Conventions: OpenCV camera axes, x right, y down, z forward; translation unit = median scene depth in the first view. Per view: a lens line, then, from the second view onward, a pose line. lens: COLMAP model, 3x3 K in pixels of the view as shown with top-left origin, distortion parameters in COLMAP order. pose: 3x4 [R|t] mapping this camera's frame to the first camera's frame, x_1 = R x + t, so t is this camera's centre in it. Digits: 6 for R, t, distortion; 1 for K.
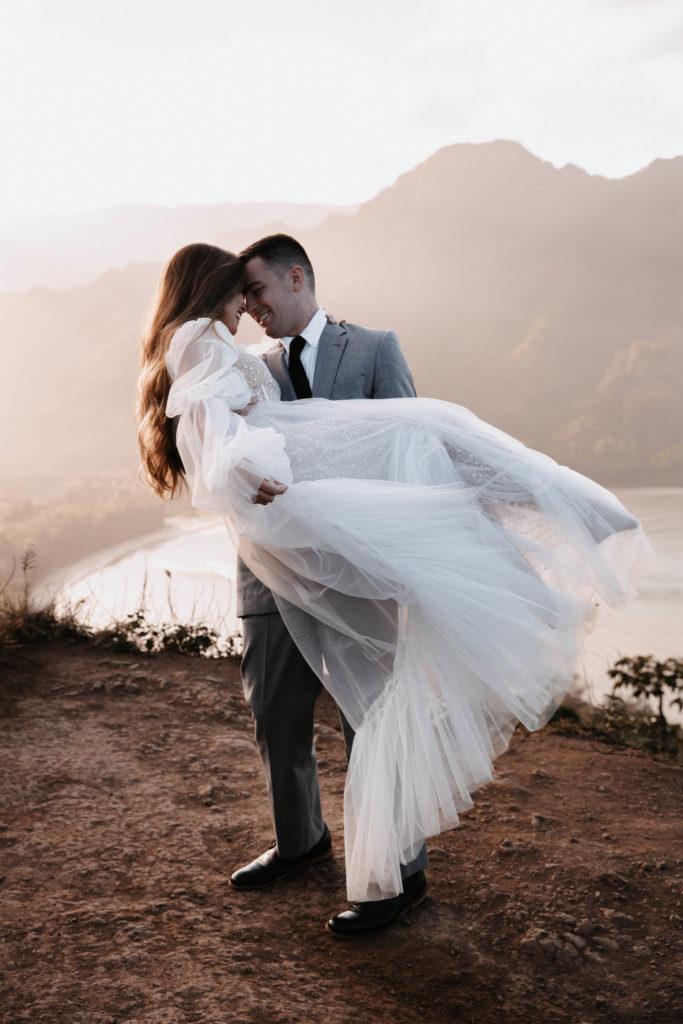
lens RADIAL K [[1454.1, 0, 332.4], [0, 1454.1, 524.1], [0, 0, 1]] dist [0.079743, 0.000000]
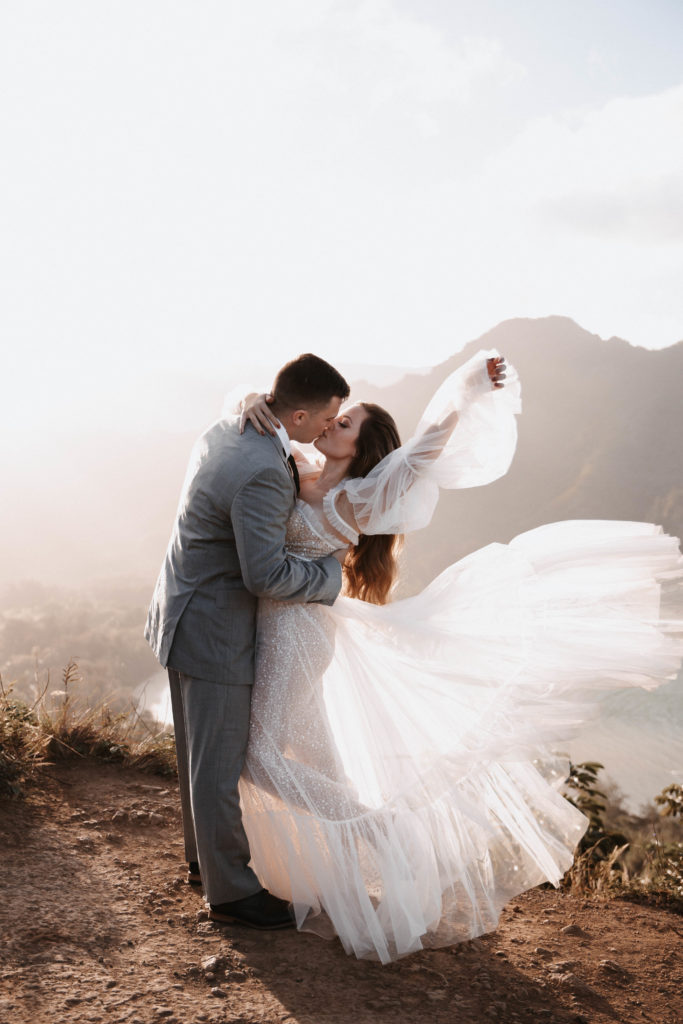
lens RADIAL K [[1202.8, 0, 286.6], [0, 1202.8, 516.8], [0, 0, 1]] dist [0.013571, 0.000000]
pose [[0.994518, 0.030440, -0.100038, 0.017333], [-0.040150, 0.994520, -0.096530, -0.008718], [0.096551, 0.100018, 0.990290, 0.241774]]
